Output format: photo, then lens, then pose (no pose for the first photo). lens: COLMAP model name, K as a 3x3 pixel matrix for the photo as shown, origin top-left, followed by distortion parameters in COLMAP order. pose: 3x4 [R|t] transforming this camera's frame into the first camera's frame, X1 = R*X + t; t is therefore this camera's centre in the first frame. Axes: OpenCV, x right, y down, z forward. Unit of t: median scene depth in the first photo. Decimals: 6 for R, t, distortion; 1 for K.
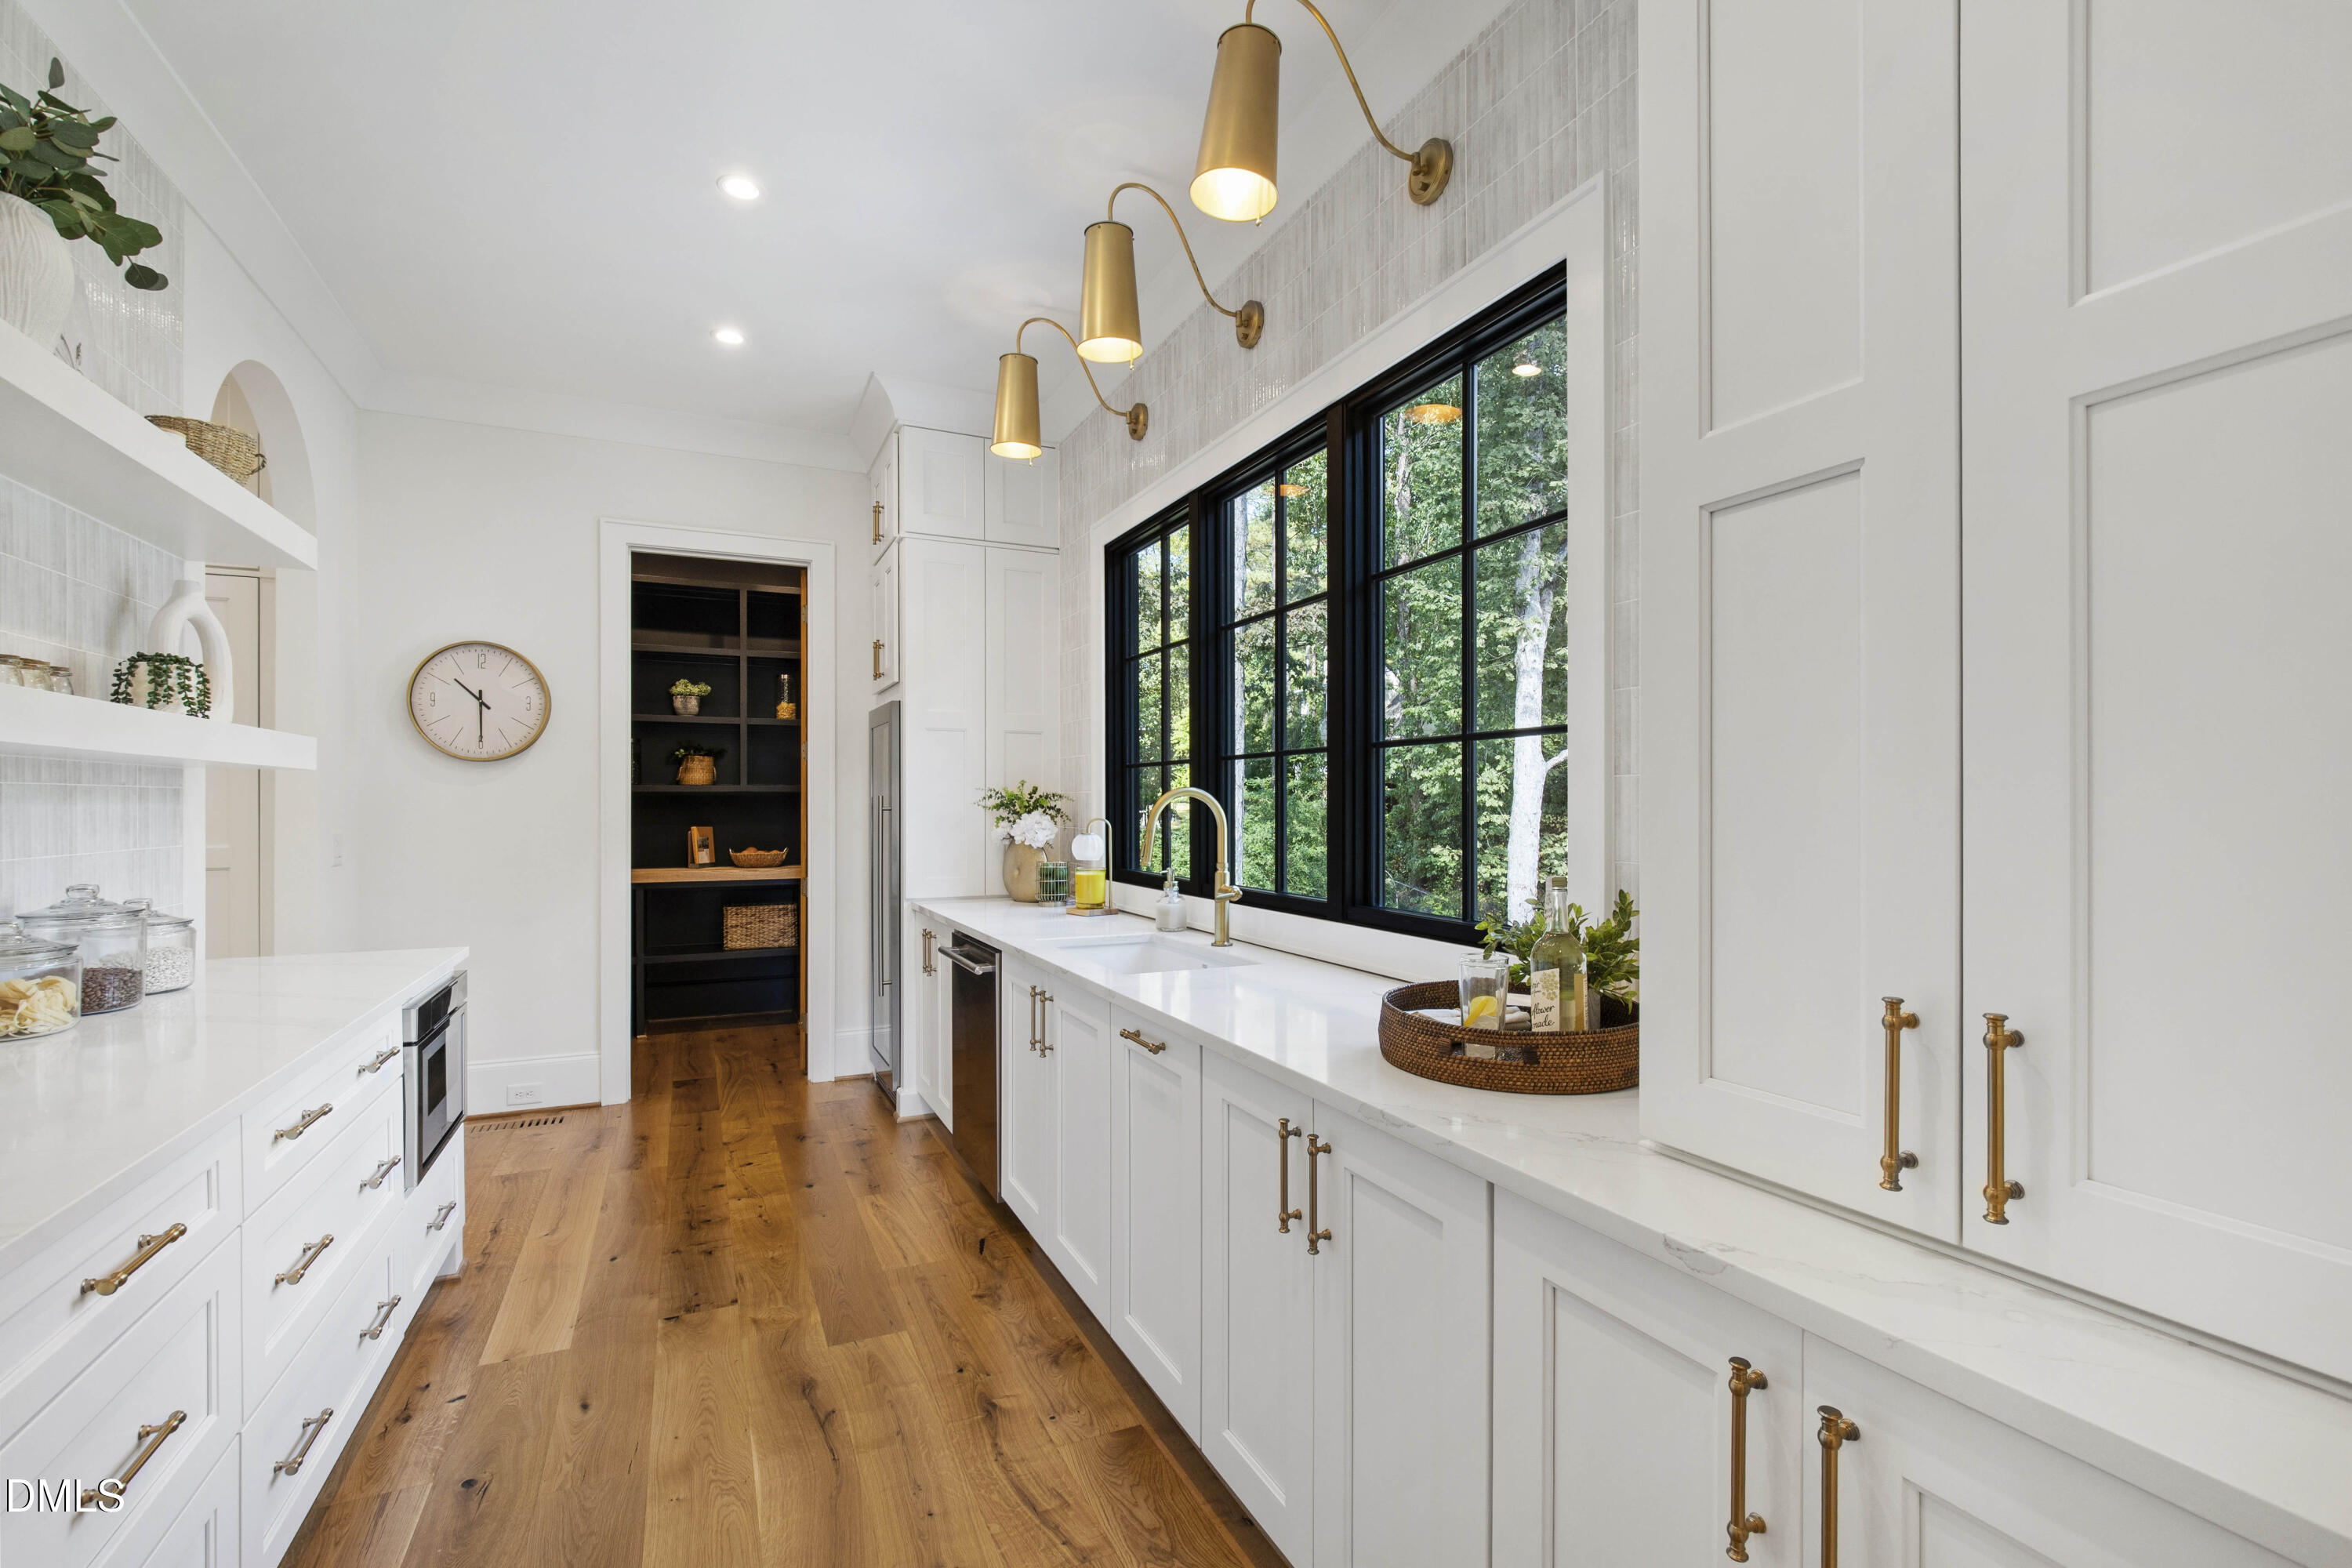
lens RADIAL K [[1039.2, 0, 1161.1], [0, 1039.2, 798.9], [0, 0, 1]] dist [-0.004143, 0.002220]
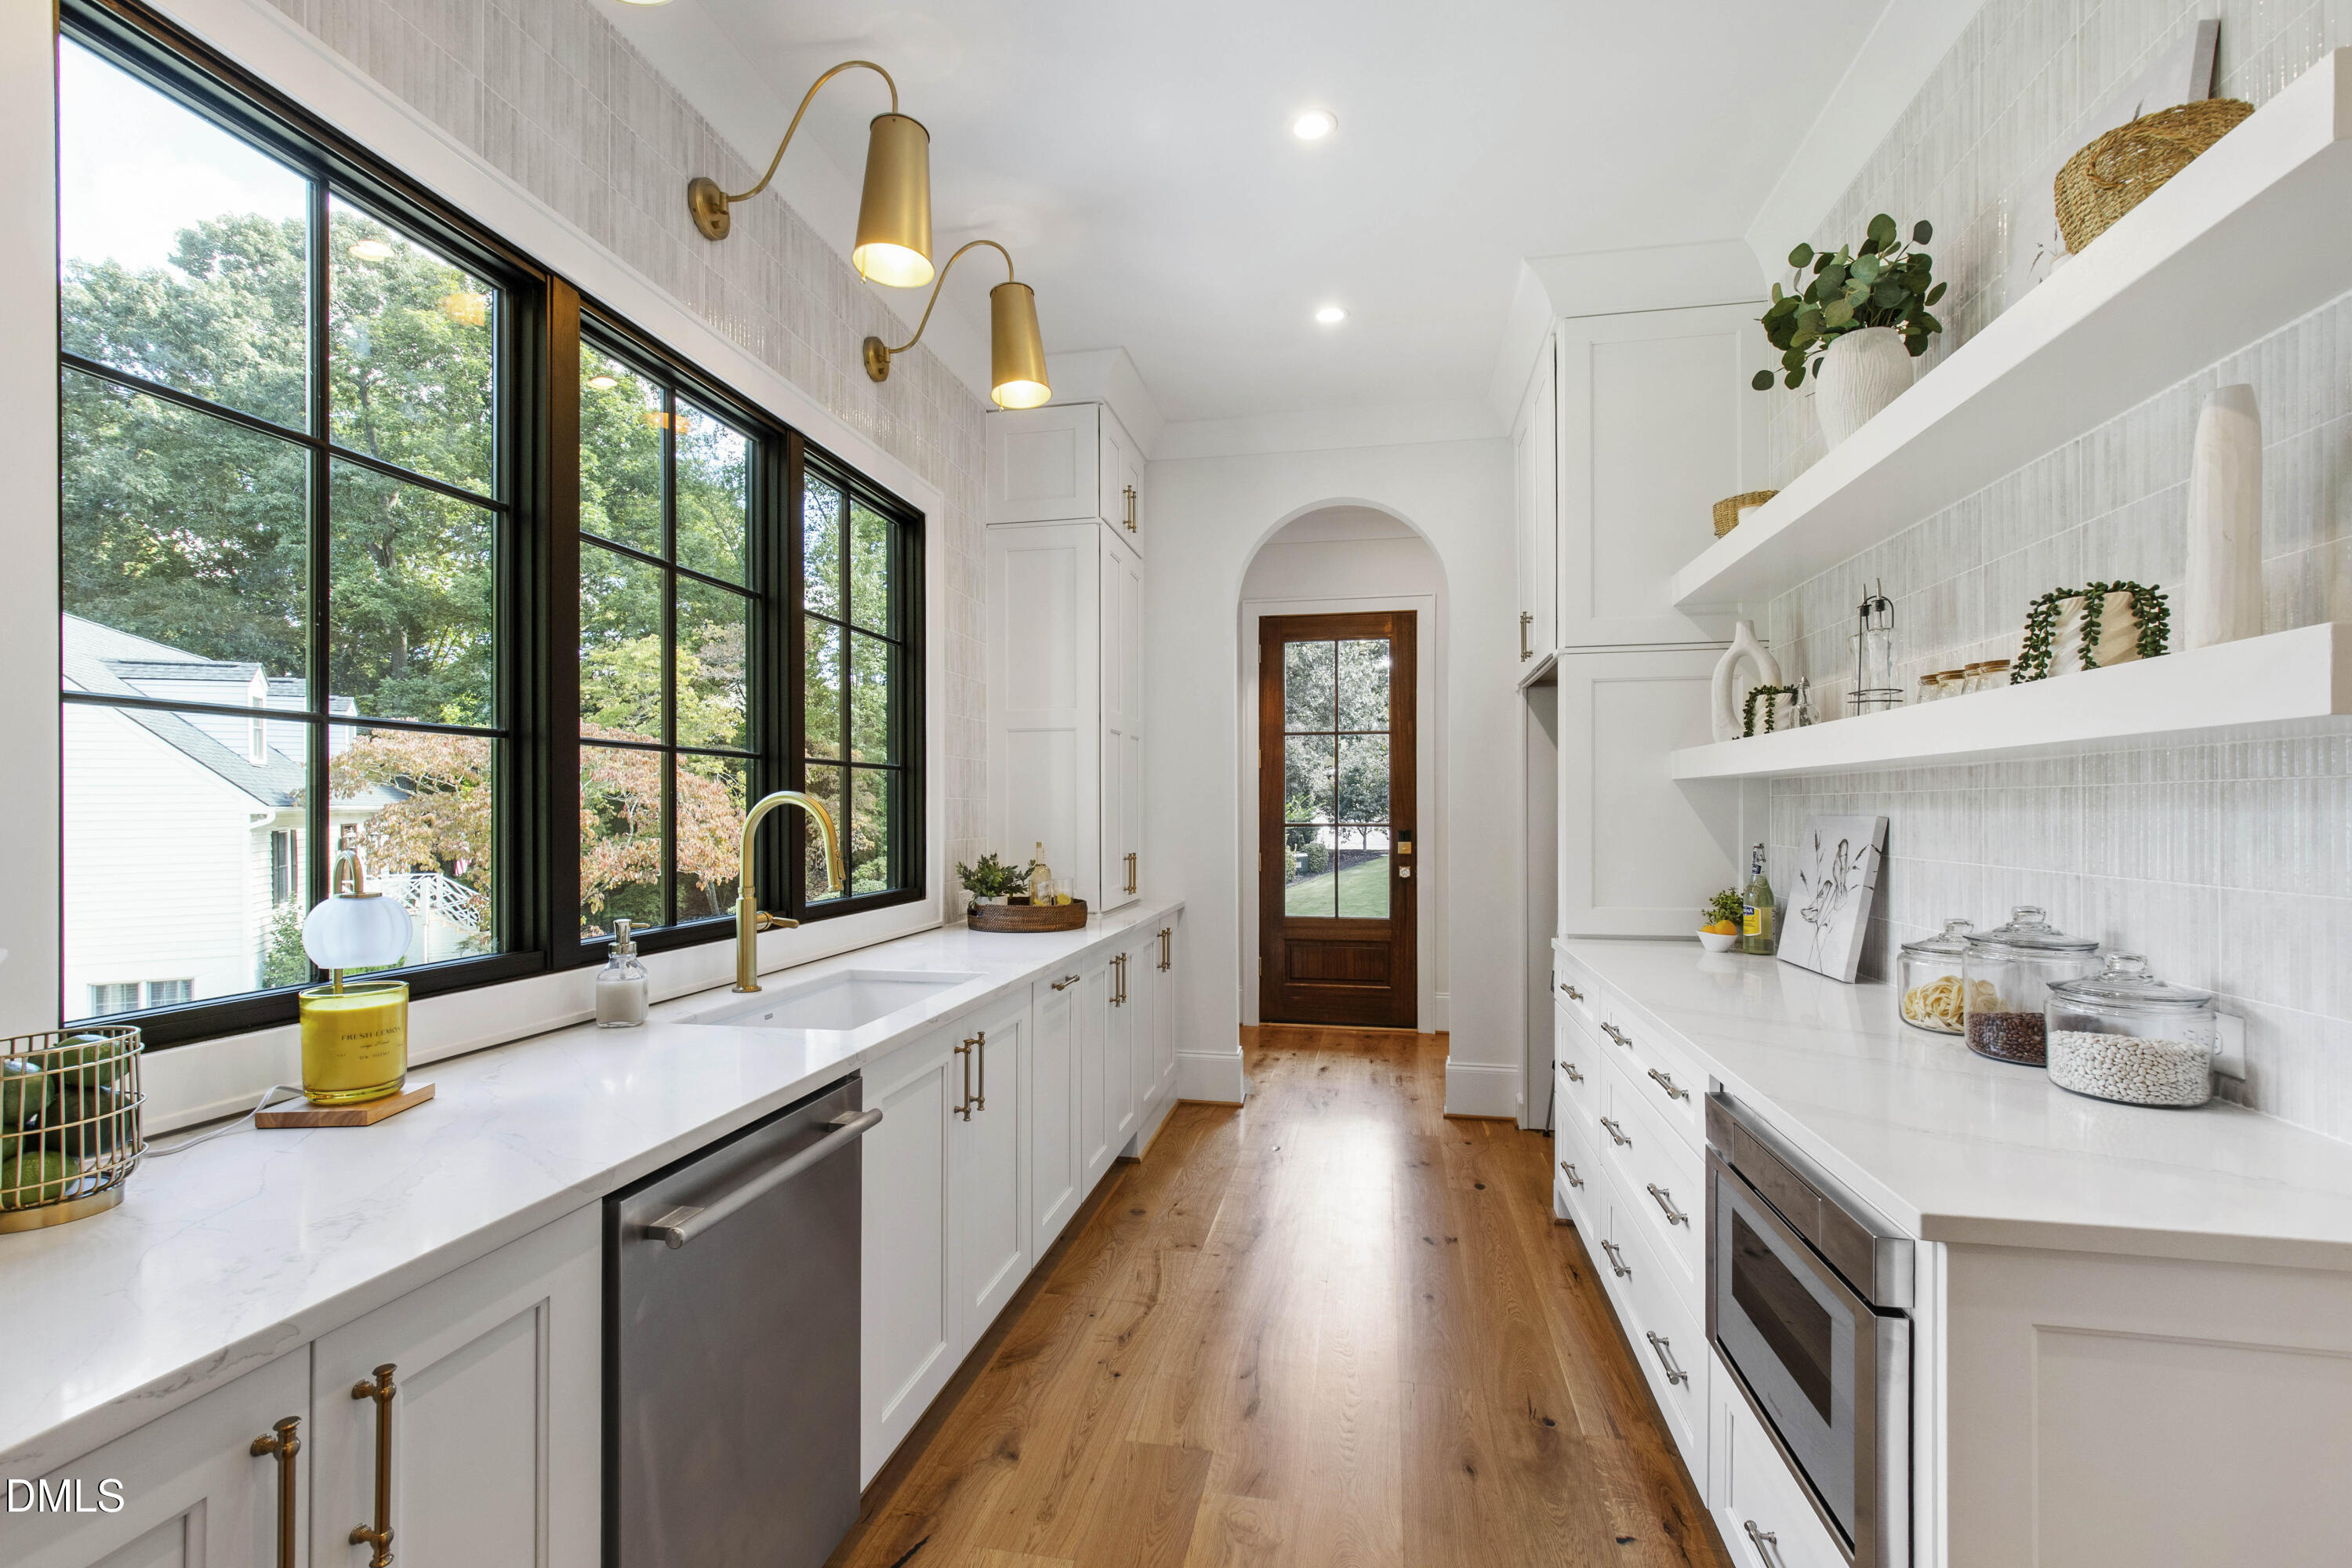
lens RADIAL K [[1039.2, 0, 1181.6], [0, 1039.2, 798.6], [0, 0, 1]] dist [-0.004143, 0.002220]
pose [[-0.820833, 0.006938, 0.571126, -0.746634], [0.000546, 0.999935, -0.011361, 0.004242], [-0.571168, -0.009014, -0.820784, 1.628672]]
